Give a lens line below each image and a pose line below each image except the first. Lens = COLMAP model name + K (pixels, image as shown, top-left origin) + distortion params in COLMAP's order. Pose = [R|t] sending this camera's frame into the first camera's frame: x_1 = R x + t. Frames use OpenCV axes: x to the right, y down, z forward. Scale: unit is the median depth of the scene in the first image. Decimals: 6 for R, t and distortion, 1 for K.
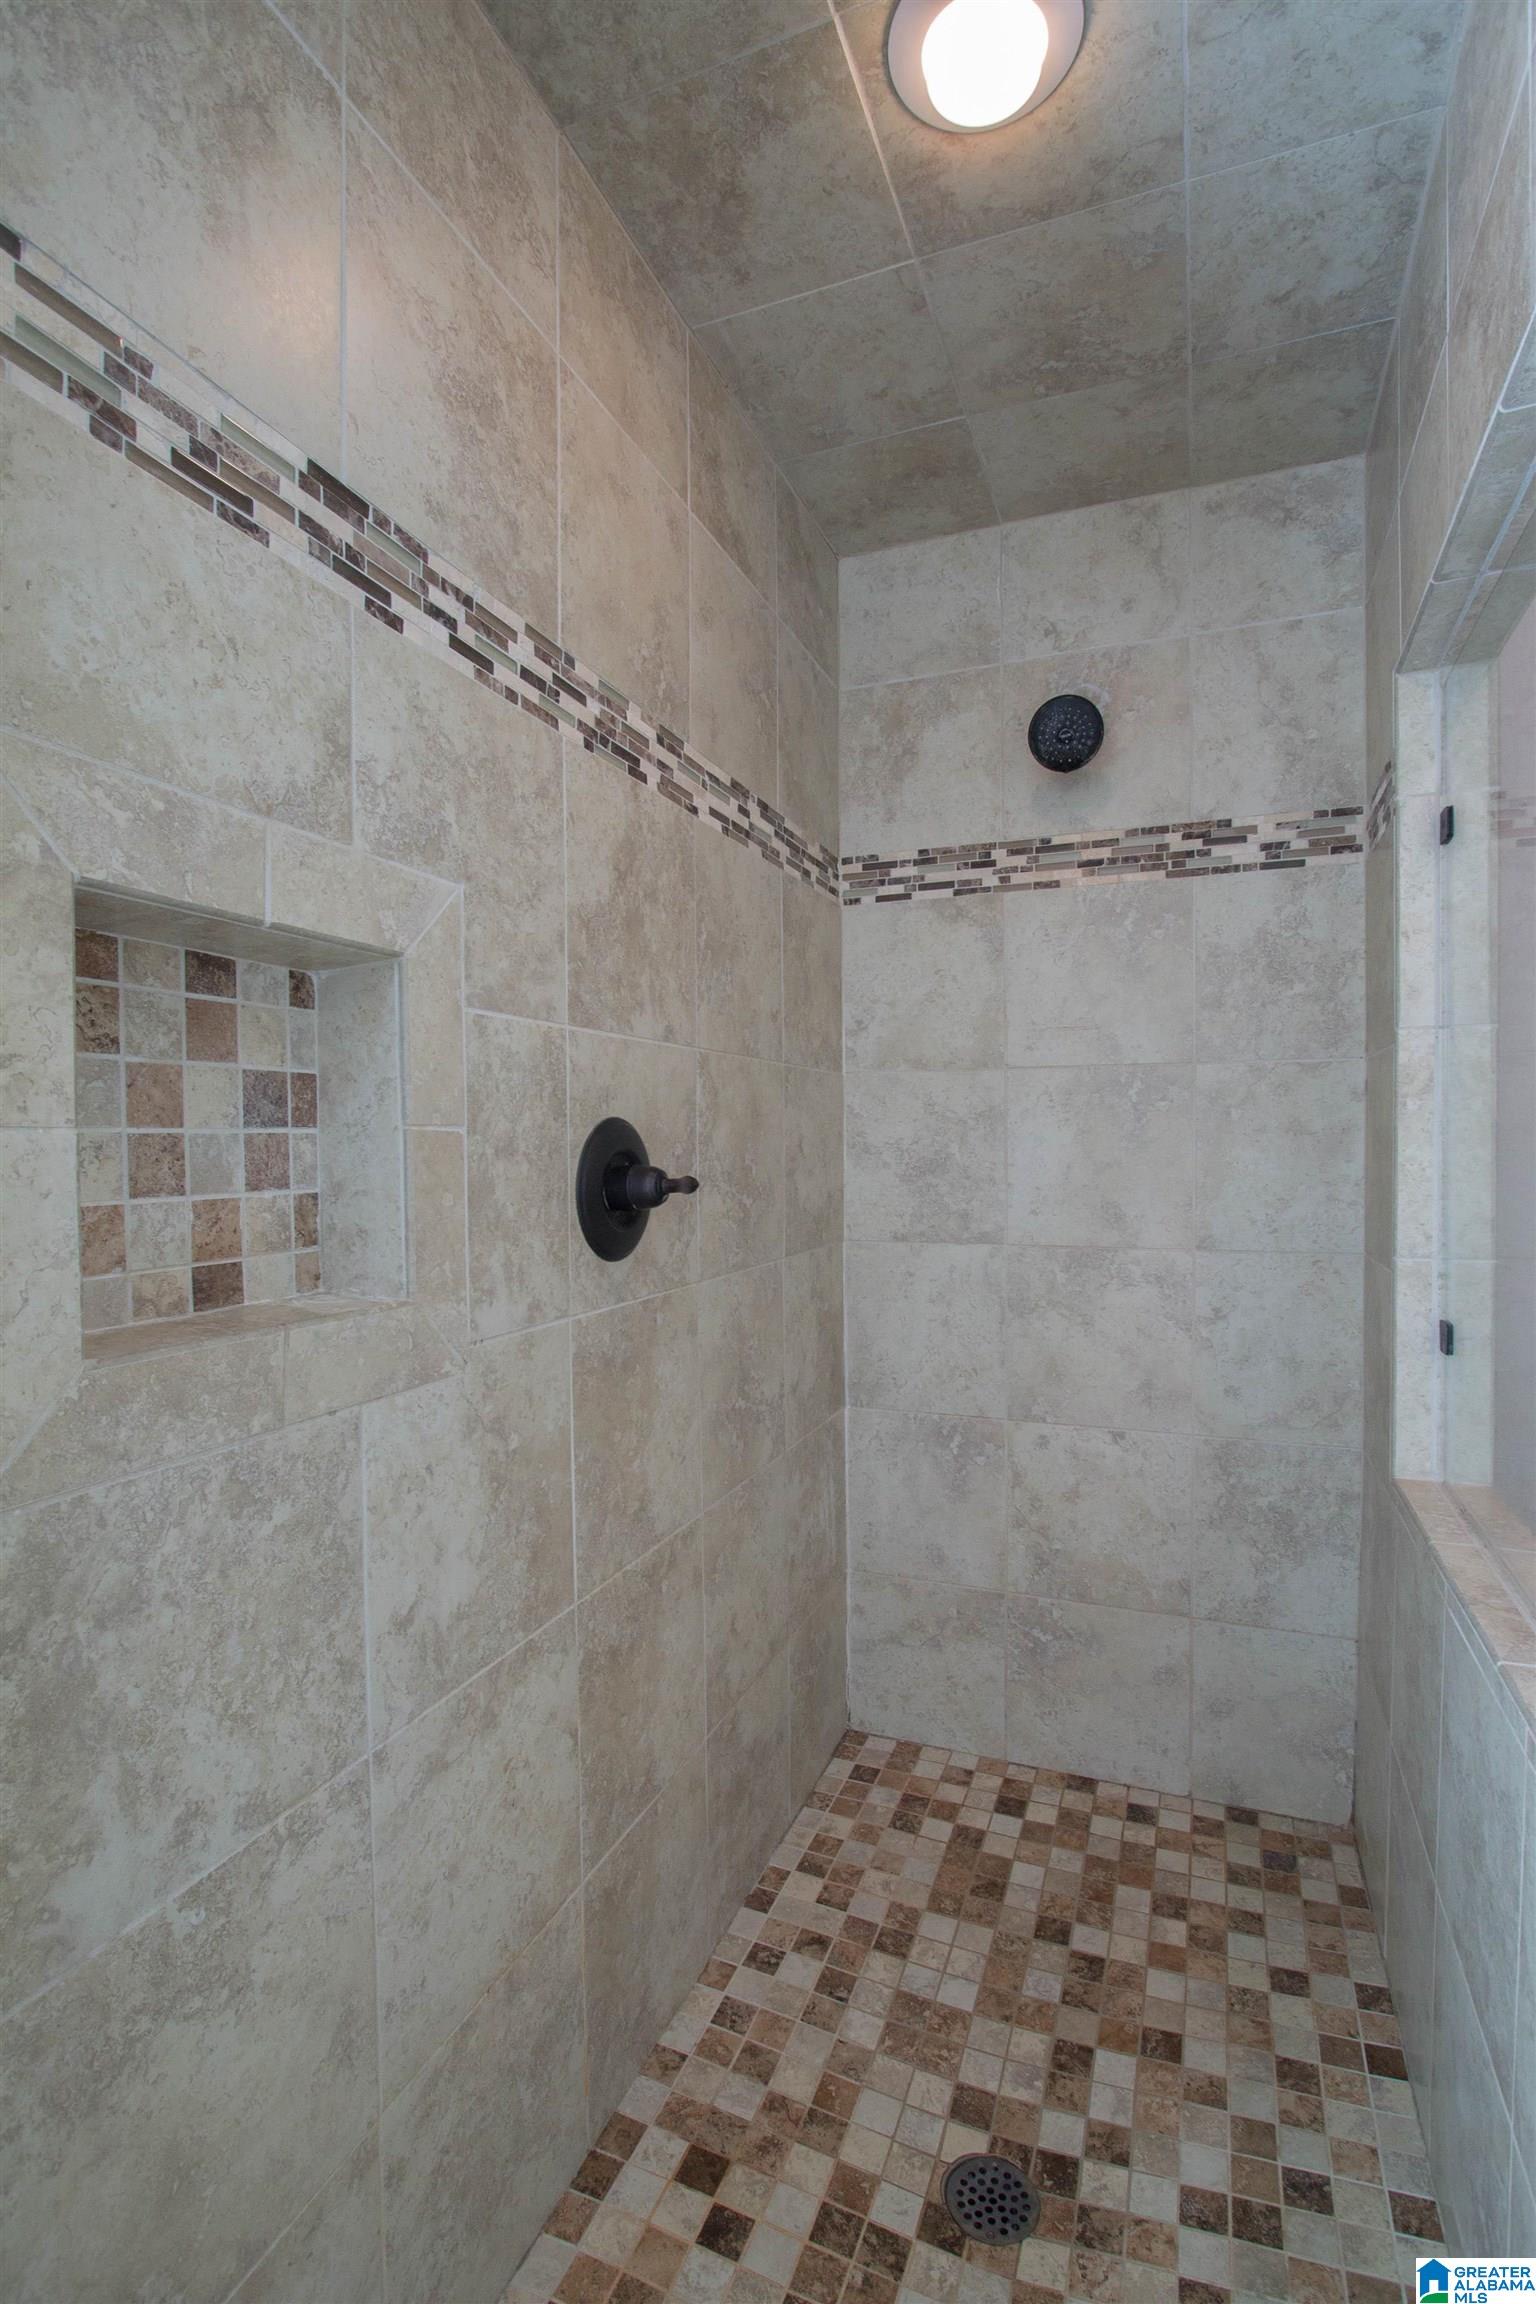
lens RADIAL K [[1090.0, 0, 775.3], [0, 1090.0, 1164.6], [0, 0, 1]] dist [-0.032441, 0.012417]
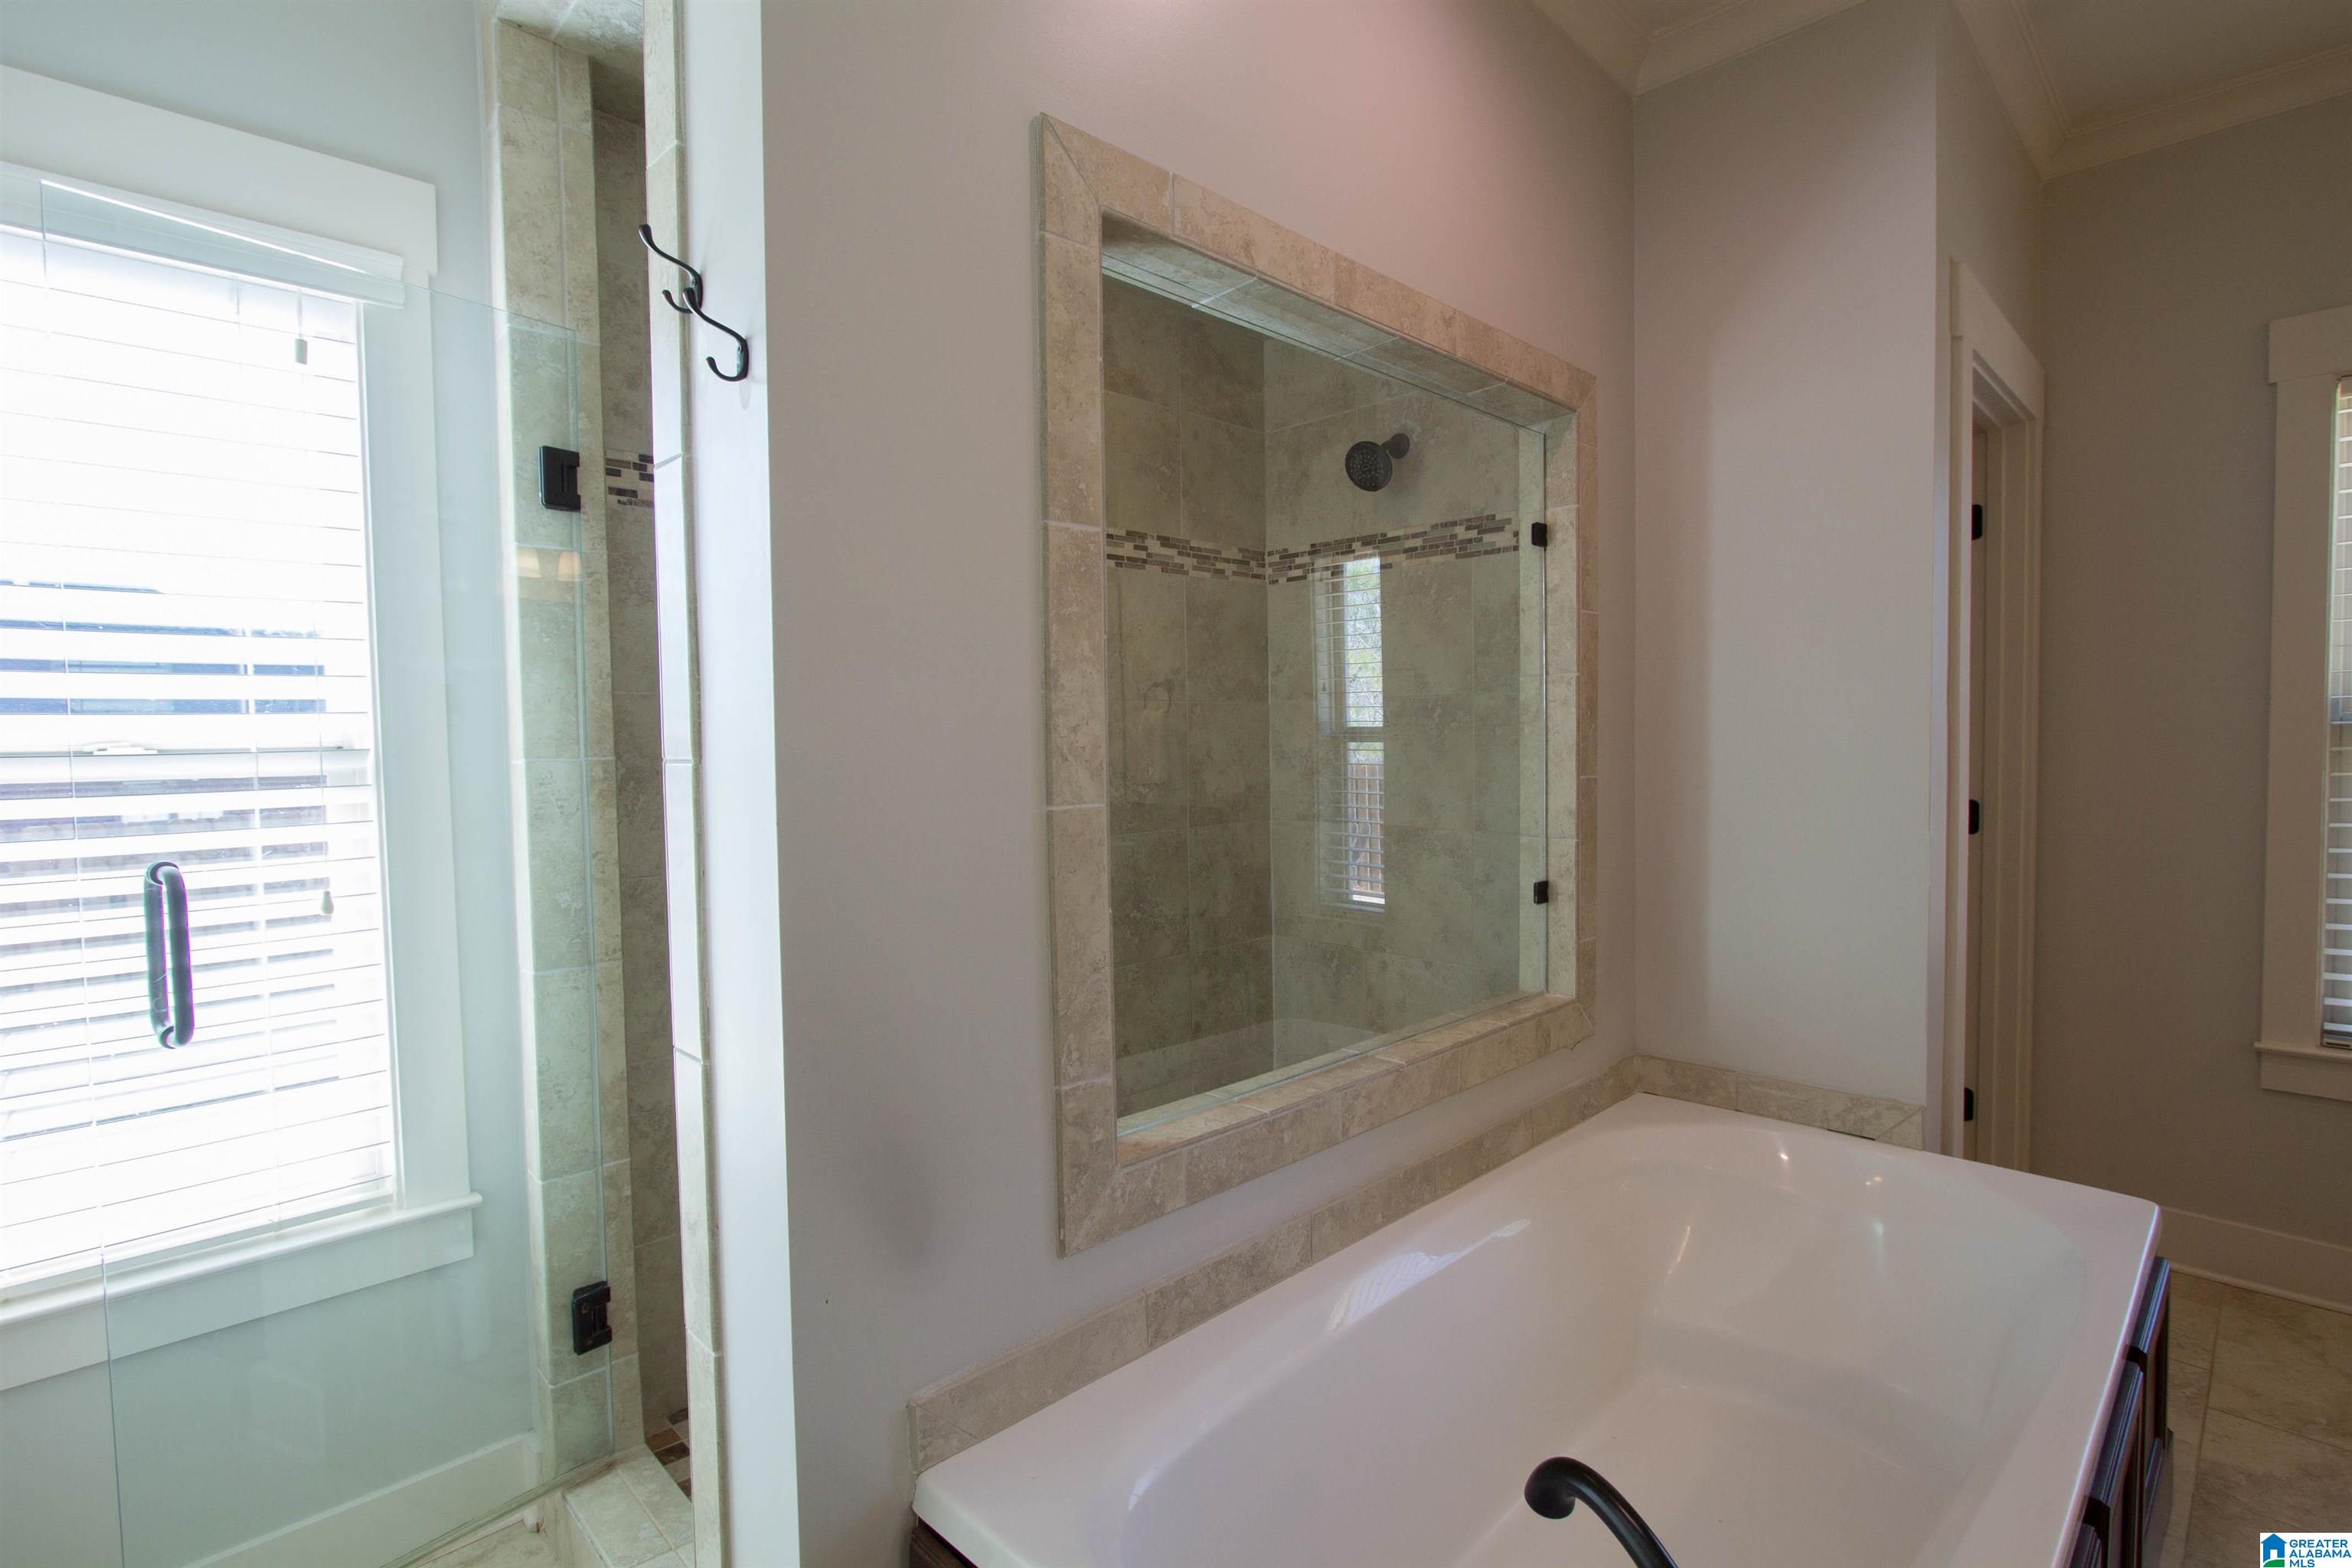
lens RADIAL K [[1112.7, 0, 1188.3], [0, 1112.7, 776.9], [0, 0, 1]] dist [-0.032441, 0.012417]
pose [[0.912981, 0.009669, -0.407887, 0.665198], [-0.001380, 0.999787, 0.020611, -0.018885], [0.407999, -0.018255, 0.912800, -0.448672]]
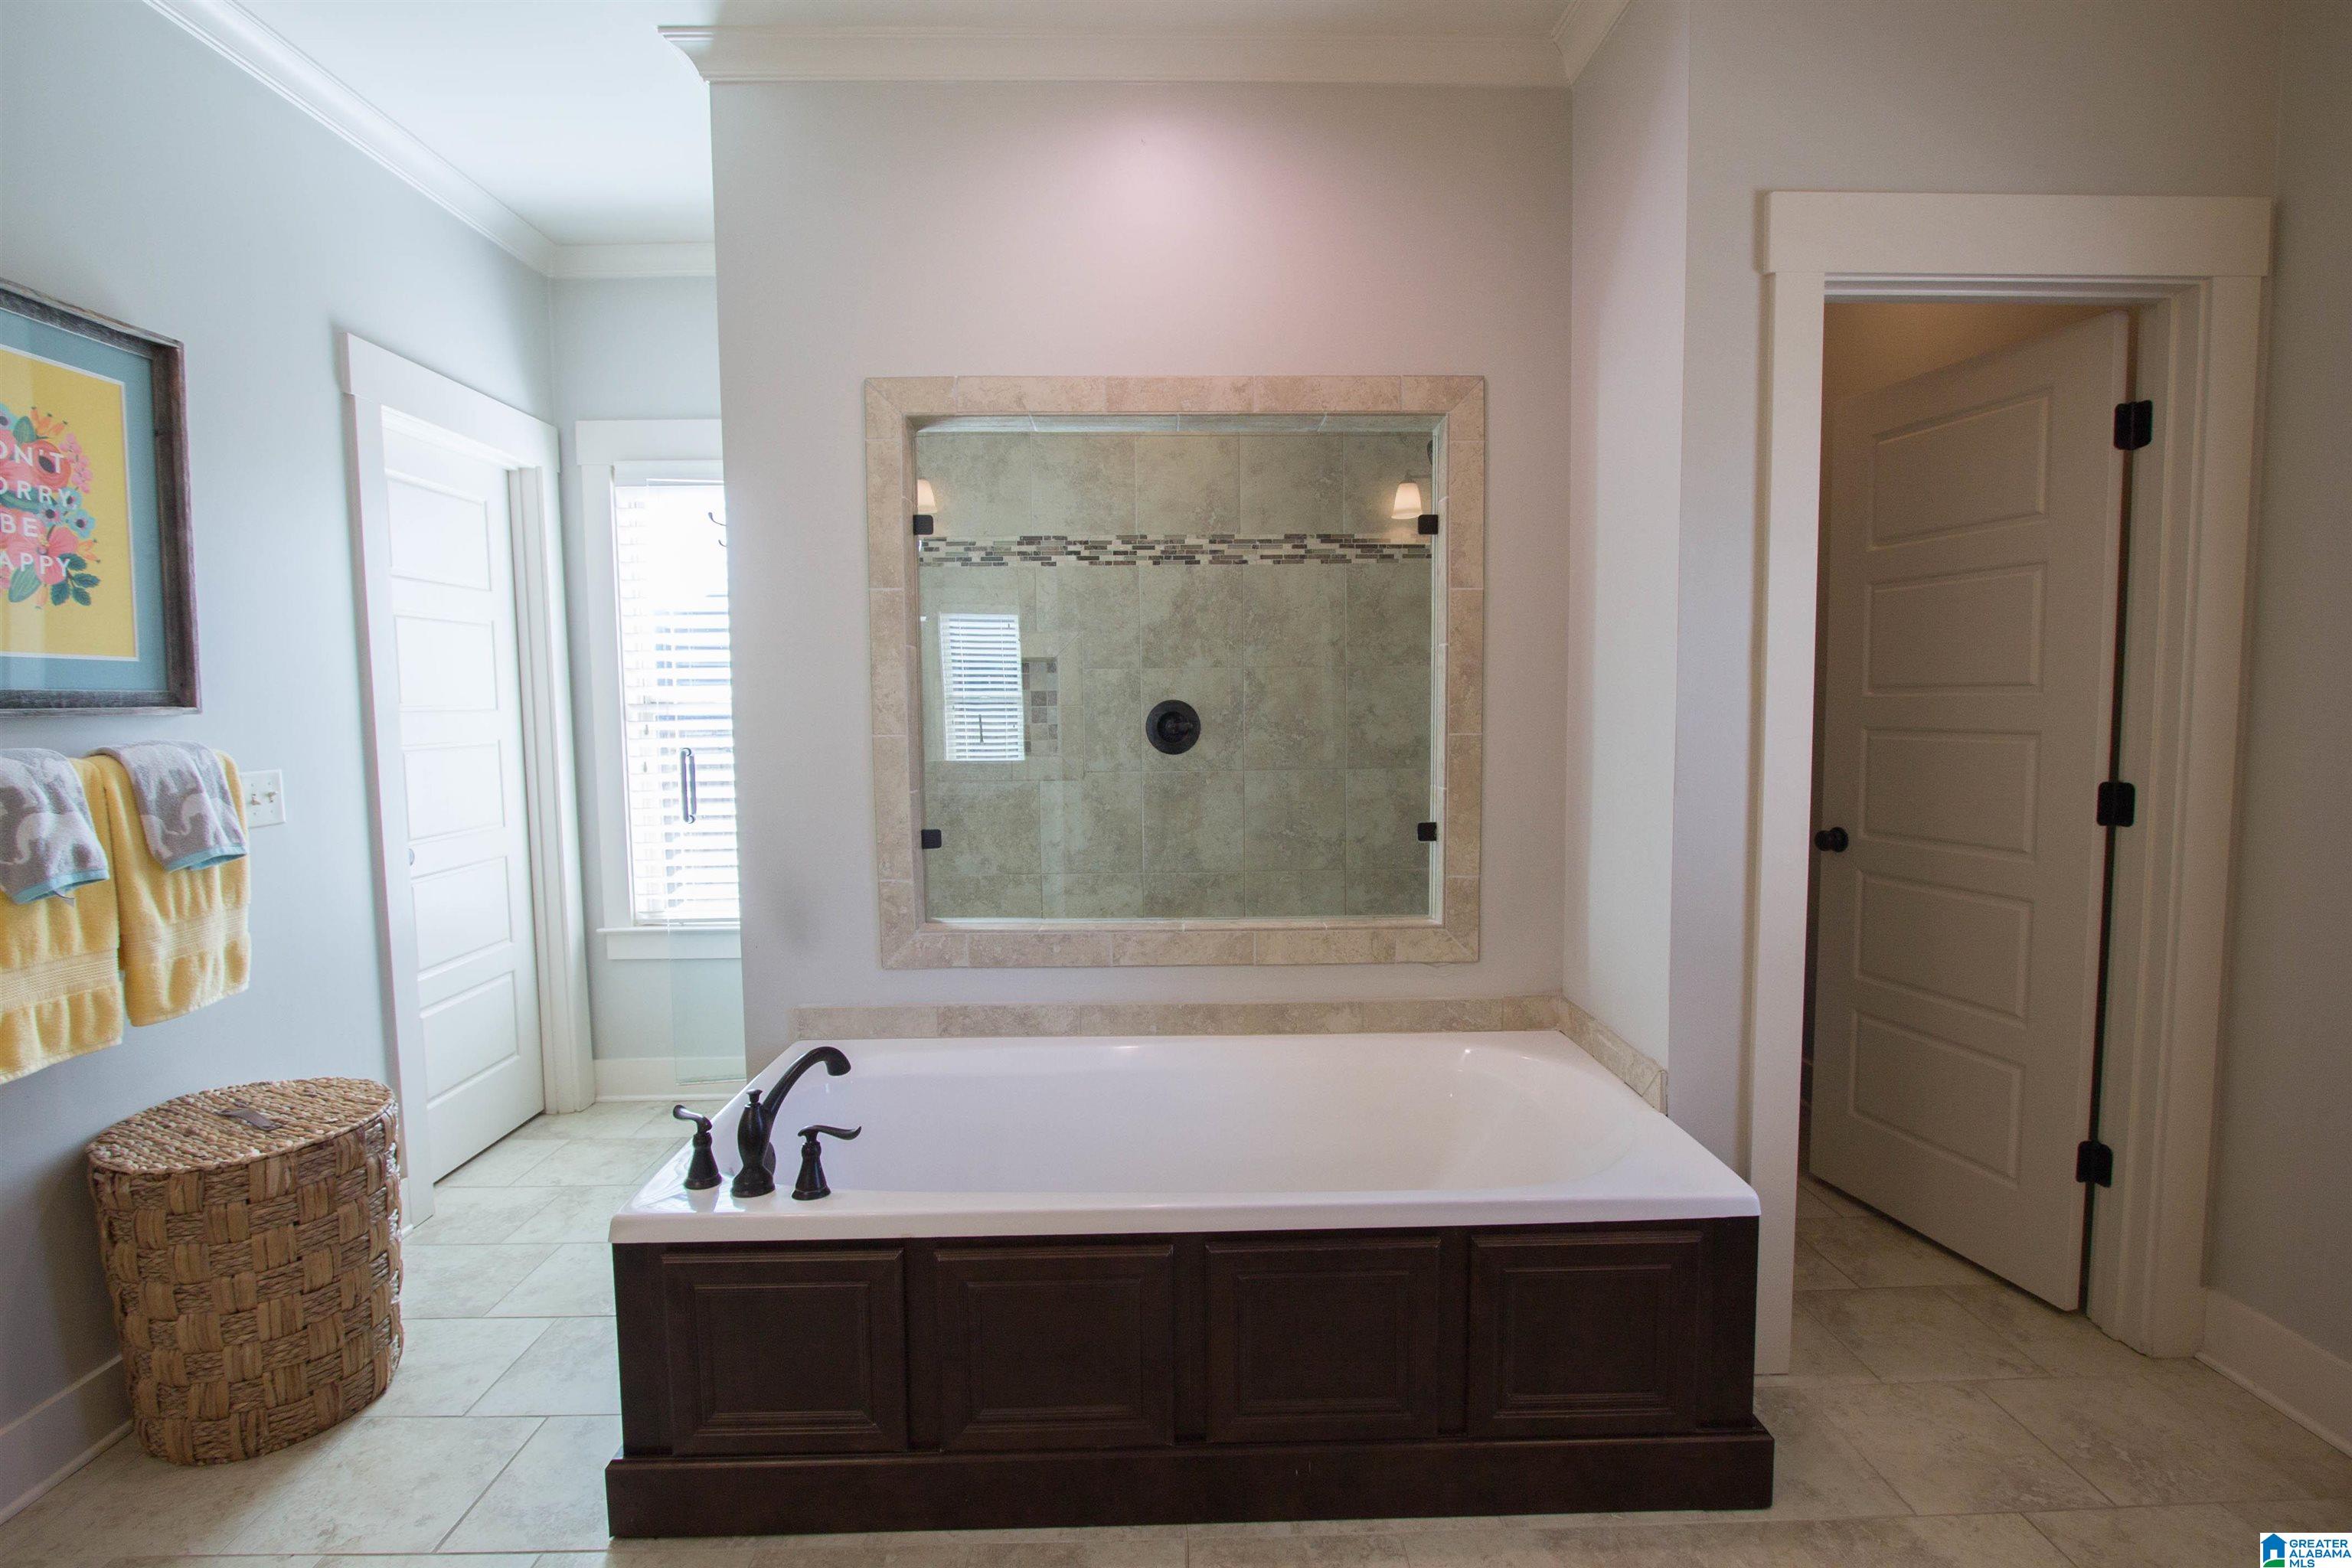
lens RADIAL K [[1112.7, 0, 1188.3], [0, 1112.7, 776.9], [0, 0, 1]] dist [-0.032441, 0.012417]
pose [[0.389762, 0.069862, -0.918262, 1.726307], [-0.010776, 0.997396, 0.071308, -0.036920], [0.920853, -0.017898, 0.389500, -0.014482]]
